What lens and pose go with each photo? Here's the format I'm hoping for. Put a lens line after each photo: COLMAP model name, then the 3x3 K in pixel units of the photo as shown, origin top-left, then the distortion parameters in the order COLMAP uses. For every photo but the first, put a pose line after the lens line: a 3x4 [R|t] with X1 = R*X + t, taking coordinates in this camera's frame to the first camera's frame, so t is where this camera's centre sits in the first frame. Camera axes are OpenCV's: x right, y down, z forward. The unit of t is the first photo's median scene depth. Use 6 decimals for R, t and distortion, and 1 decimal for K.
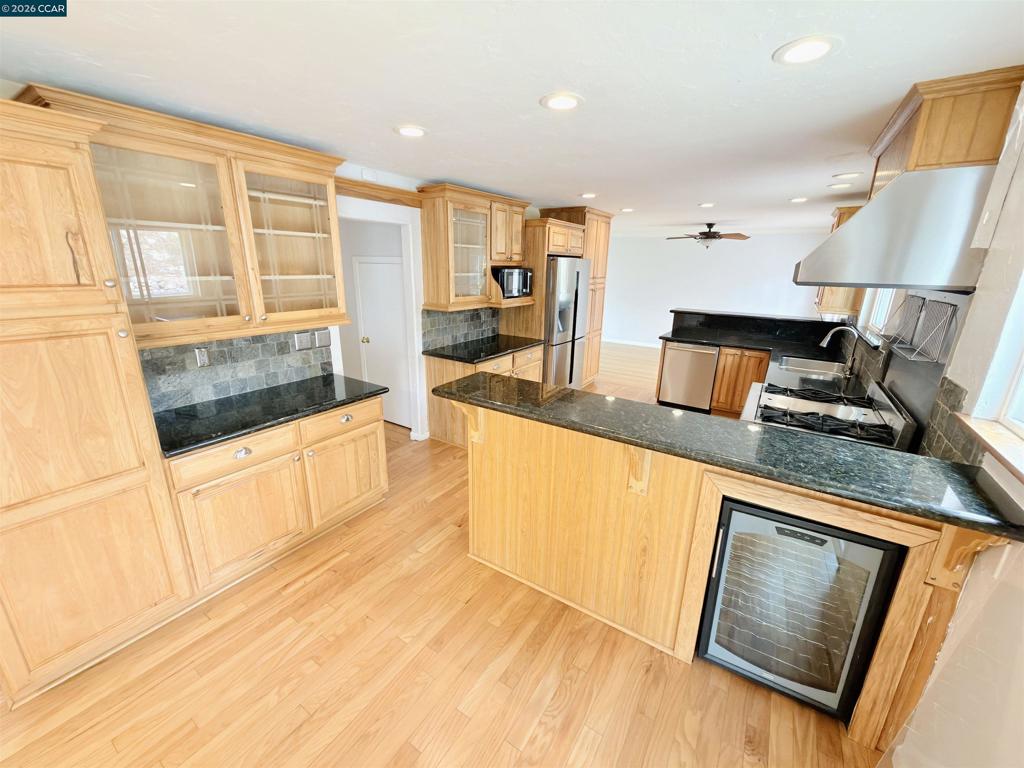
lens RADIAL K [[409.2, 0, 513.1], [0, 409.2, 383.8], [0, 0, 1]] dist [0.000772, -0.000083]
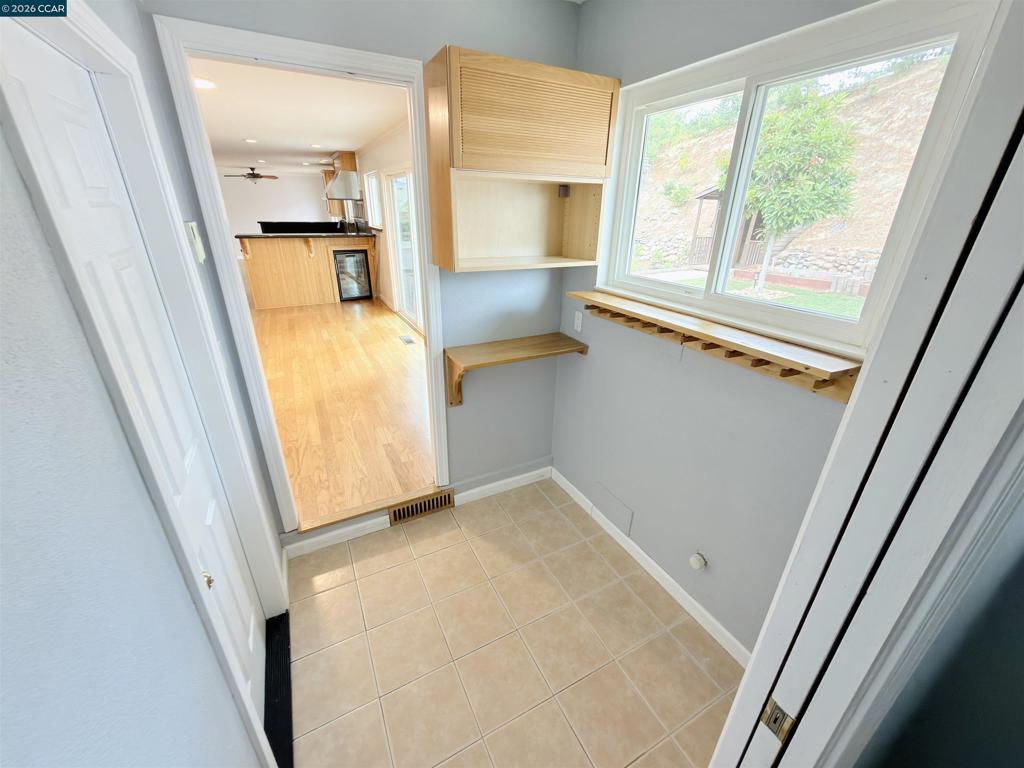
lens RADIAL K [[409.2, 0, 512.0], [0, 409.2, 383.1], [0, 0, 1]] dist [0.000772, -0.000083]
pose [[0.487260, -0.352376, 0.799005, -1.782969], [0.236640, 0.934017, 0.267608, 0.624078], [-0.840583, 0.058682, 0.538496, -2.005911]]
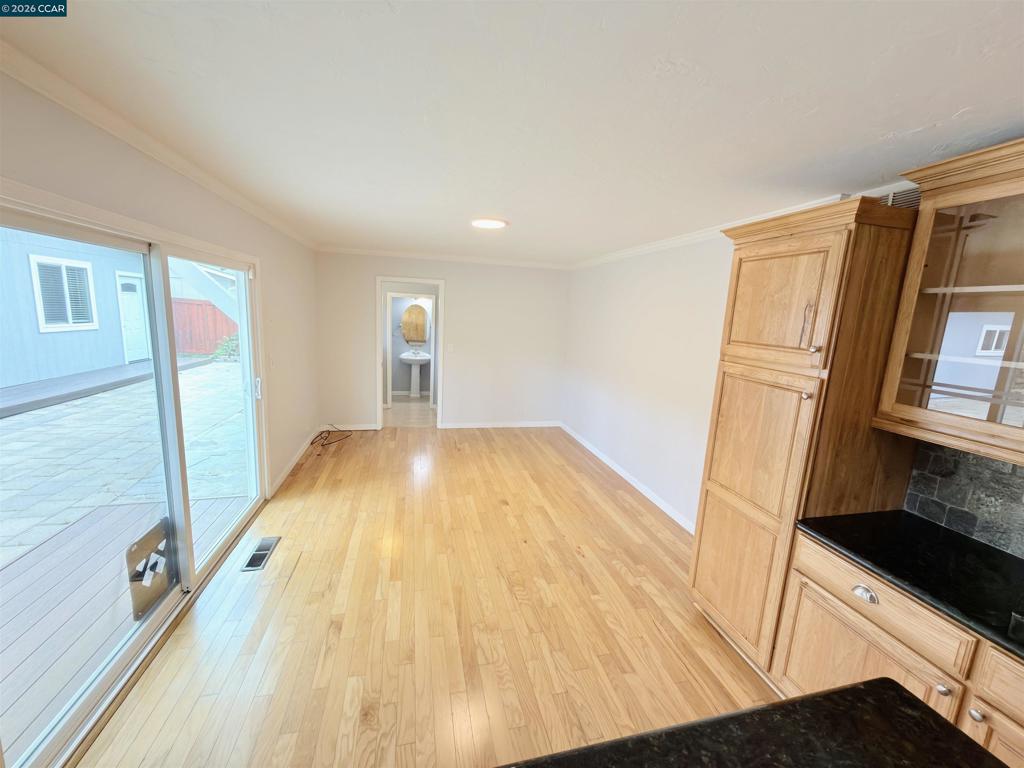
lens RADIAL K [[409.2, 0, 507.8], [0, 409.2, 383.3], [0, 0, 1]] dist [0.000772, -0.000083]
pose [[-0.691526, 0.071960, -0.718759, 0.237963], [-0.261614, 0.902526, 0.342061, -0.227319], [0.673313, 0.424581, -0.605294, 0.811274]]
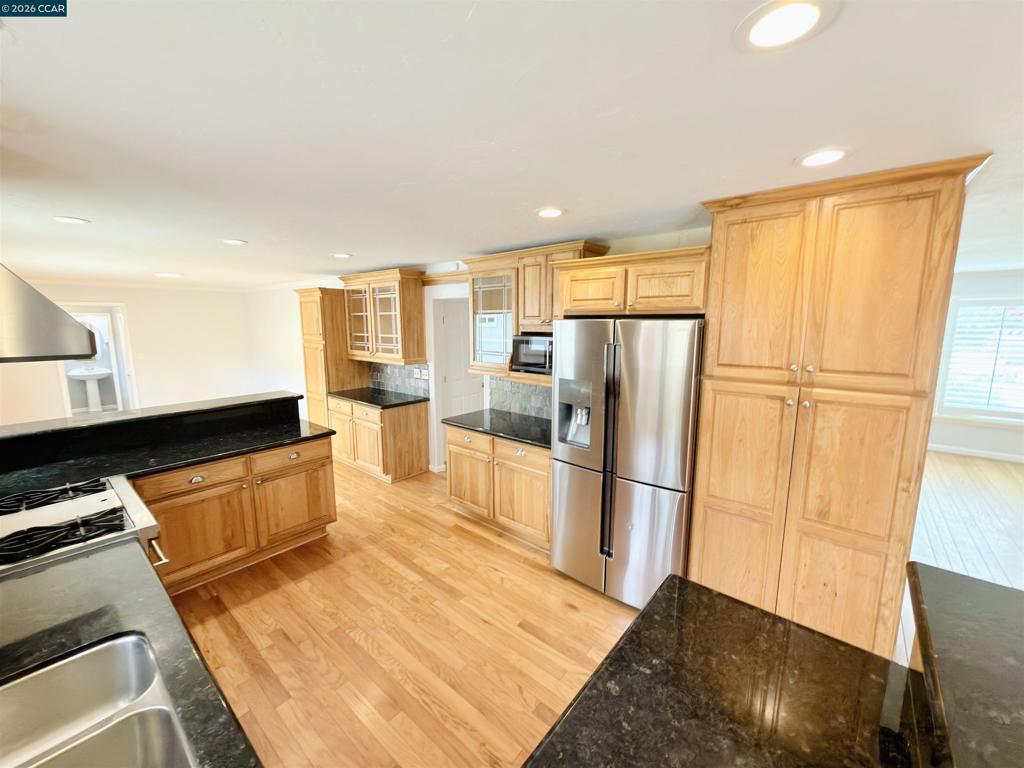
lens RADIAL K [[409.2, 0, 513.3], [0, 409.2, 385.2], [0, 0, 1]] dist [0.000772, -0.000083]
pose [[-0.120206, 0.135289, -0.983487, 1.451567], [-0.281397, 0.945396, 0.164443, -0.585856], [0.952033, 0.296518, -0.075572, 1.995187]]
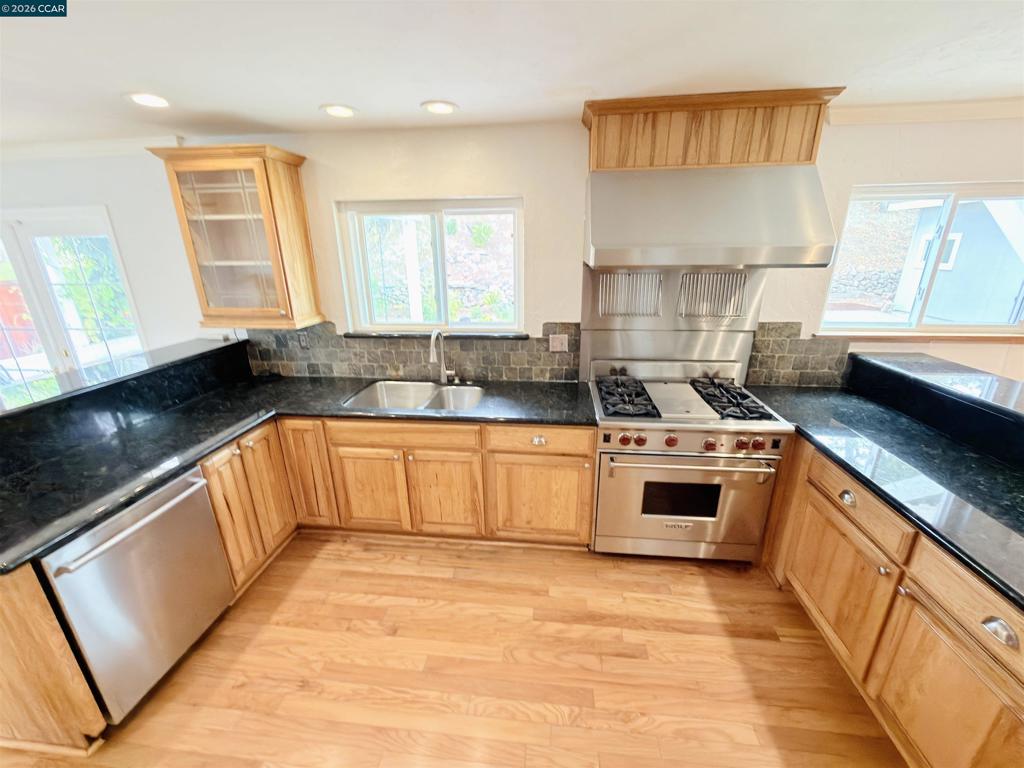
lens RADIAL K [[409.2, 0, 512.4], [0, 409.2, 381.7], [0, 0, 1]] dist [0.000772, -0.000083]
pose [[-0.452850, -0.293152, 0.842015, 0.128253], [0.257111, 0.861342, 0.438159, -0.536760], [-0.853710, 0.414912, -0.314686, 1.774320]]
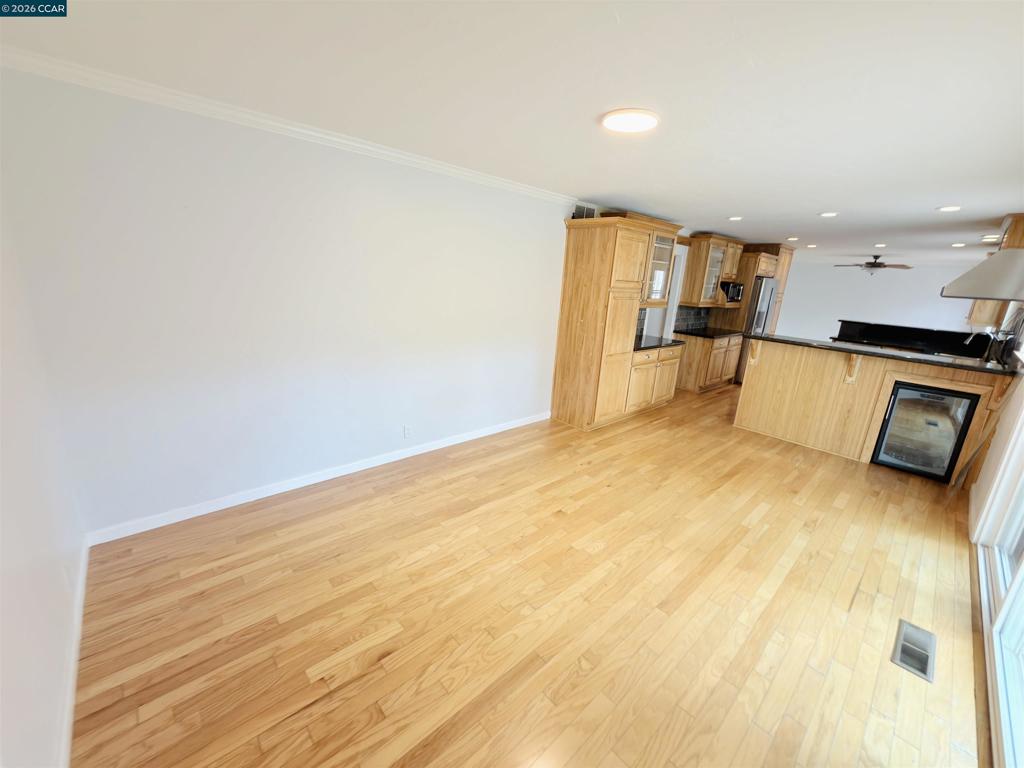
lens RADIAL K [[409.2, 0, 514.1], [0, 409.2, 382.9], [0, 0, 1]] dist [0.000772, -0.000083]
pose [[0.969516, 0.101601, -0.222969, -0.813792], [-0.108616, 0.993894, -0.019398, 0.417612], [0.219637, 0.043024, 0.974632, -1.332190]]
